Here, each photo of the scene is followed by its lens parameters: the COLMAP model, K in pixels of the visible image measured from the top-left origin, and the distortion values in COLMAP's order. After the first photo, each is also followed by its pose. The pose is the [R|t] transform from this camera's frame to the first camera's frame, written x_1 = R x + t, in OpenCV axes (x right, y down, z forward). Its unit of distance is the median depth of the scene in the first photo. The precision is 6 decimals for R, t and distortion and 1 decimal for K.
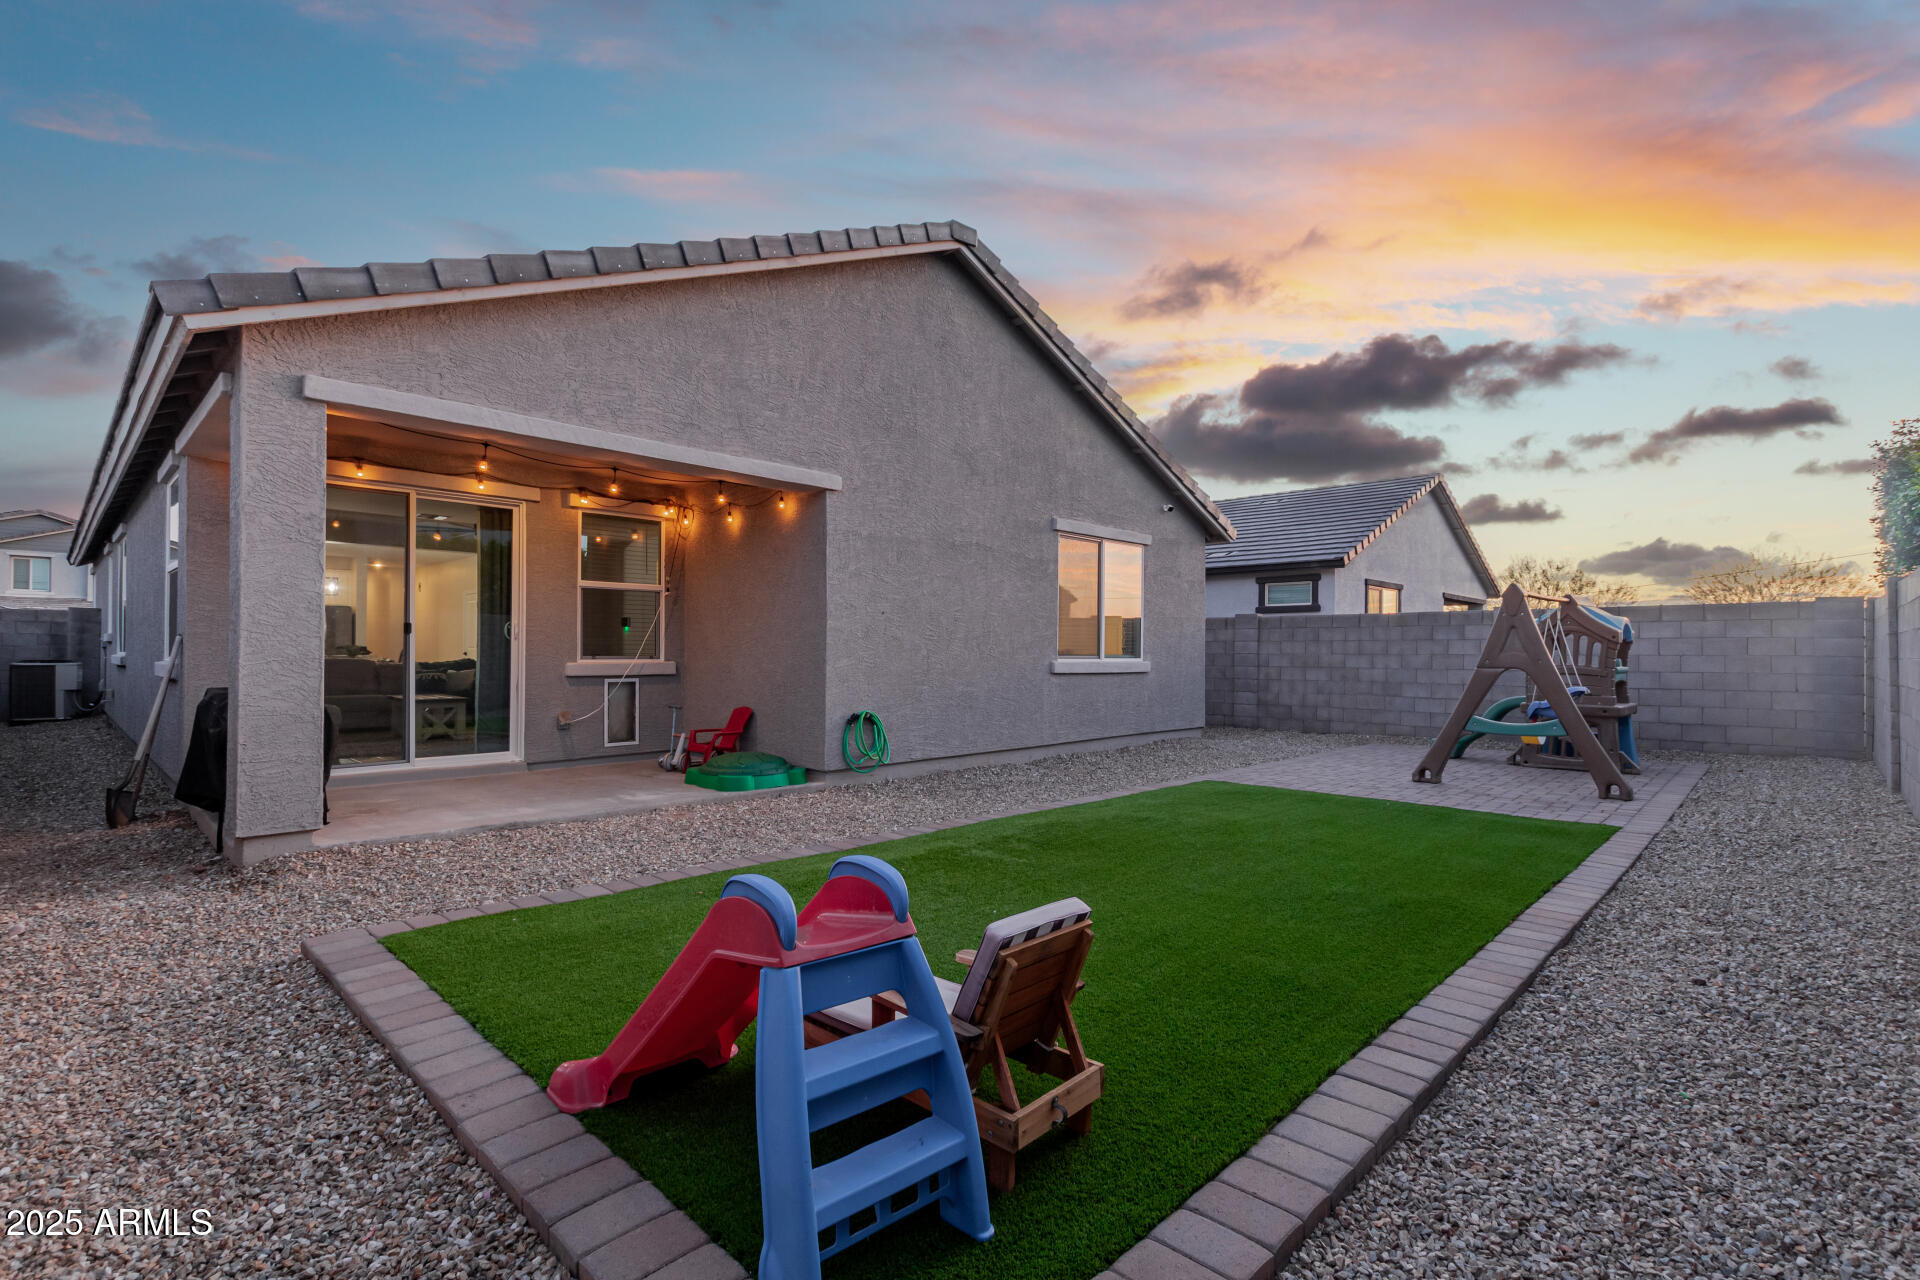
lens RADIAL K [[885.3, 0, 962.8], [0, 885.3, 646.1], [0, 0, 1]] dist [-0.001512, -0.000204]
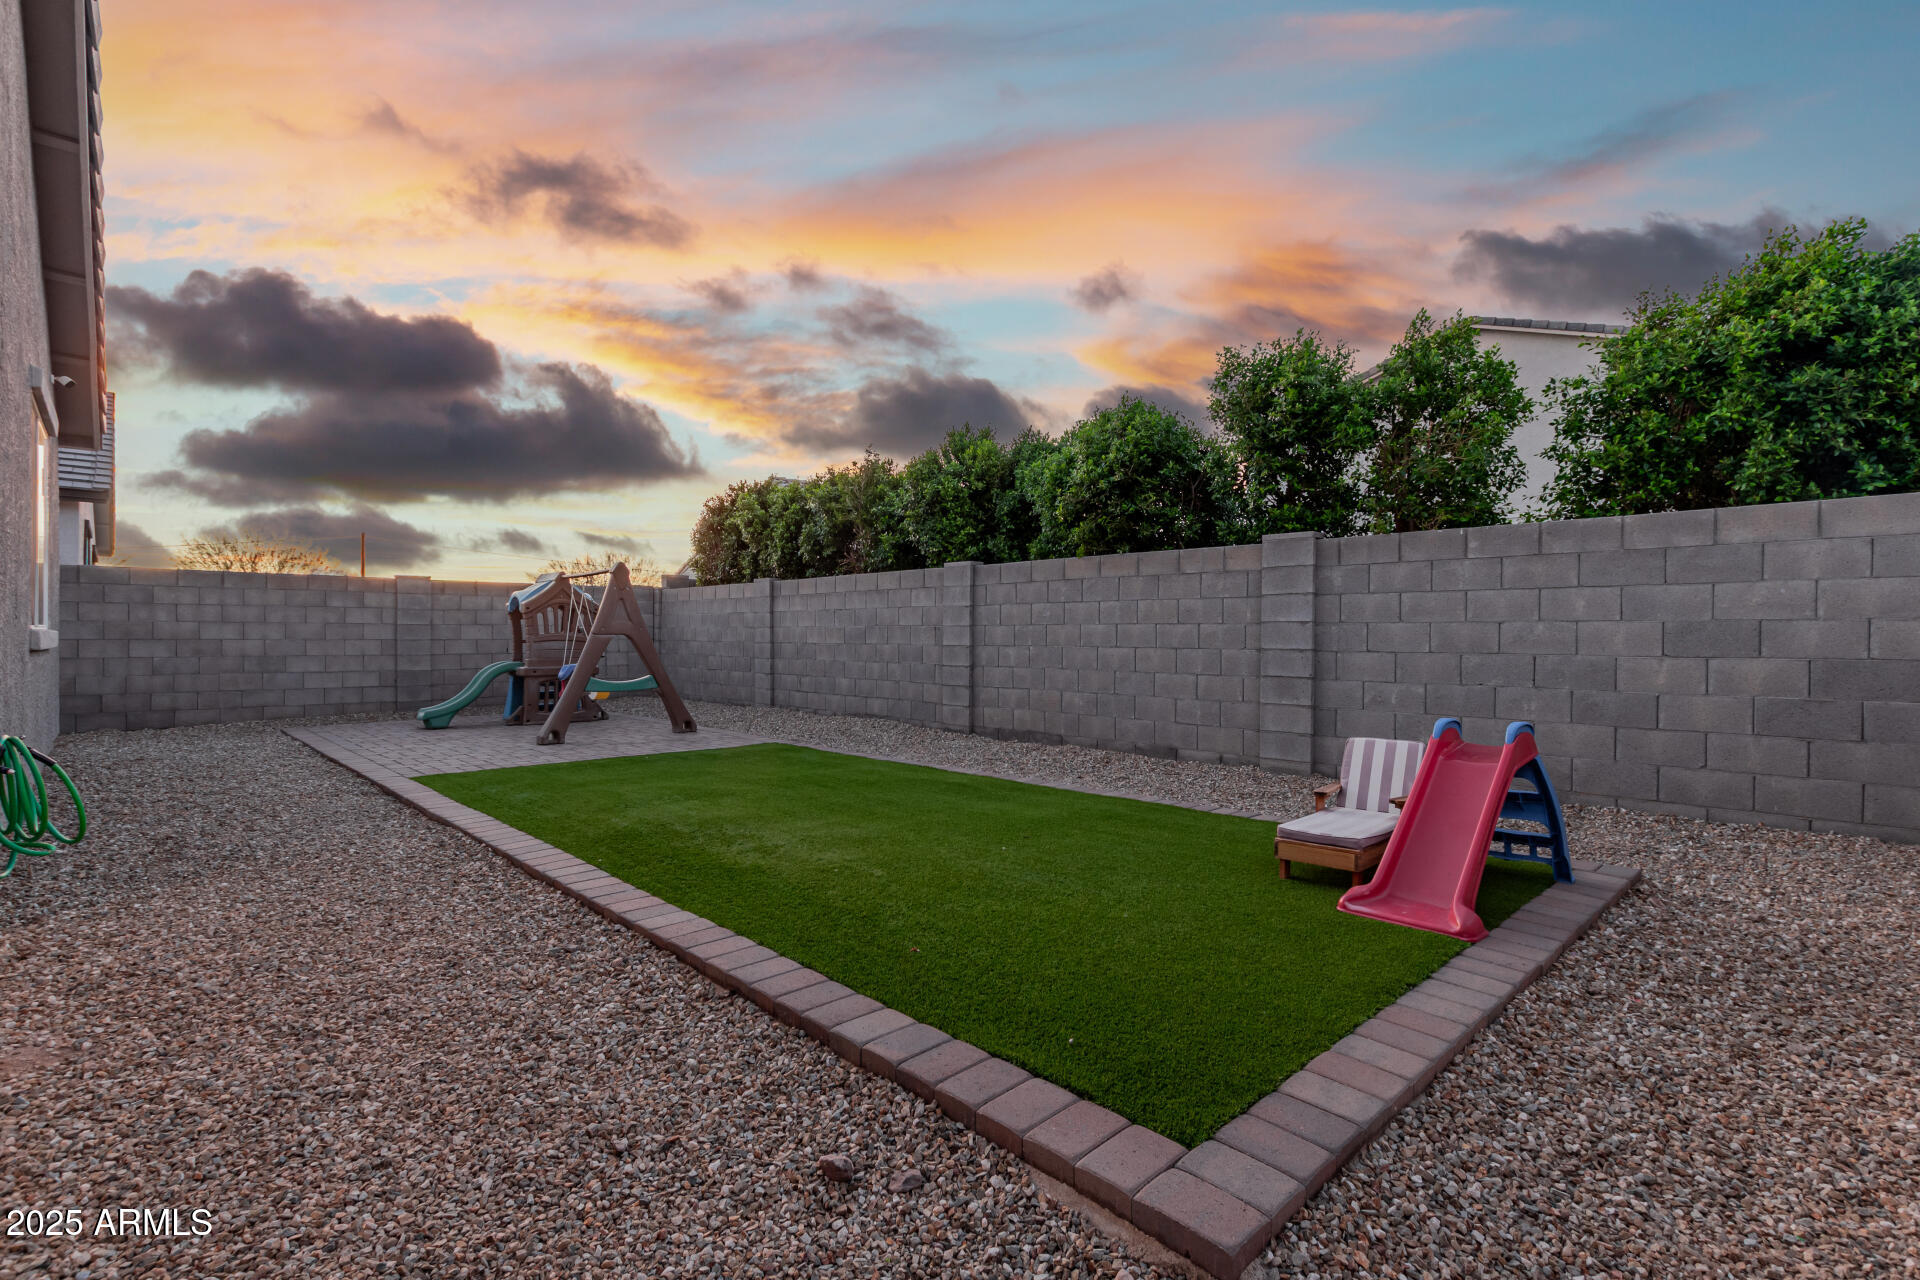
lens RADIAL K [[885.3, 0, 974.2], [0, 885.3, 636.2], [0, 0, 1]] dist [-0.001512, -0.000204]
pose [[0.033907, -0.007870, 0.999394, -0.322269], [-0.013257, 0.999877, 0.008324, 0.006418], [-0.999337, -0.013532, 0.033798, 0.302460]]
